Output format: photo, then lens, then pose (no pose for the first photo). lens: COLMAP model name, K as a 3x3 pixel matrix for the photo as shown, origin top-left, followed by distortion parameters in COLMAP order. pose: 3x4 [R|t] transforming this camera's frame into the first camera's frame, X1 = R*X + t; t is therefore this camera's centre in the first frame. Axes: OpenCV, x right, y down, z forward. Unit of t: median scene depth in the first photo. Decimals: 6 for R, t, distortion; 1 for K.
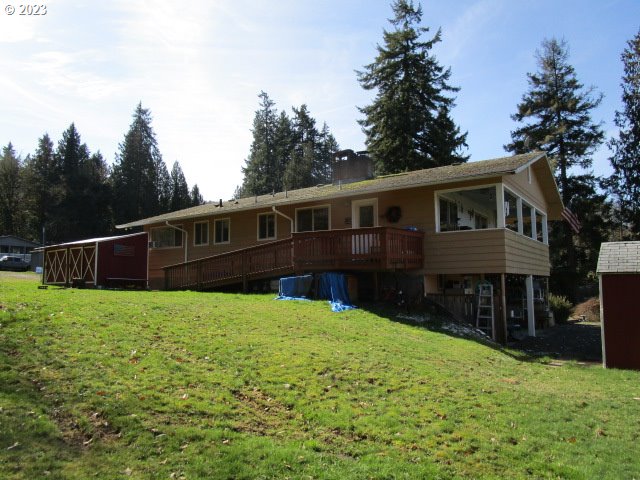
lens RADIAL K [[454.3, 0, 322.7], [0, 454.3, 241.6], [0, 0, 1]] dist [-0.035334, 0.009376]
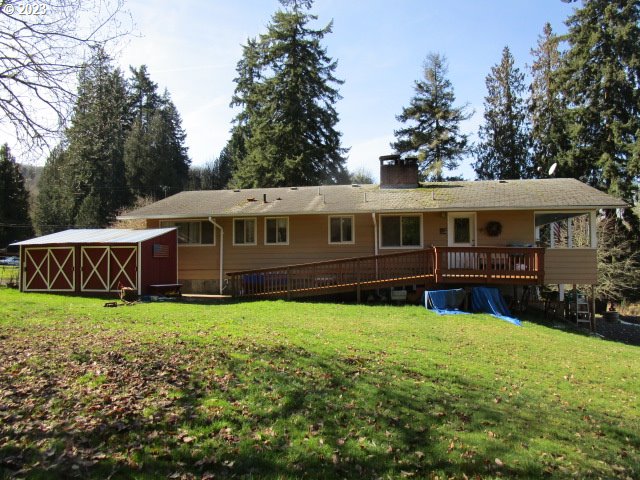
lens RADIAL K [[454.3, 0, 319.4], [0, 454.3, 242.3], [0, 0, 1]] dist [-0.035334, 0.009376]
pose [[0.914784, 0.017726, 0.403554, -0.168649], [-0.040495, 0.998028, 0.047956, -0.015626], [-0.401908, -0.060211, 0.913698, 0.041324]]
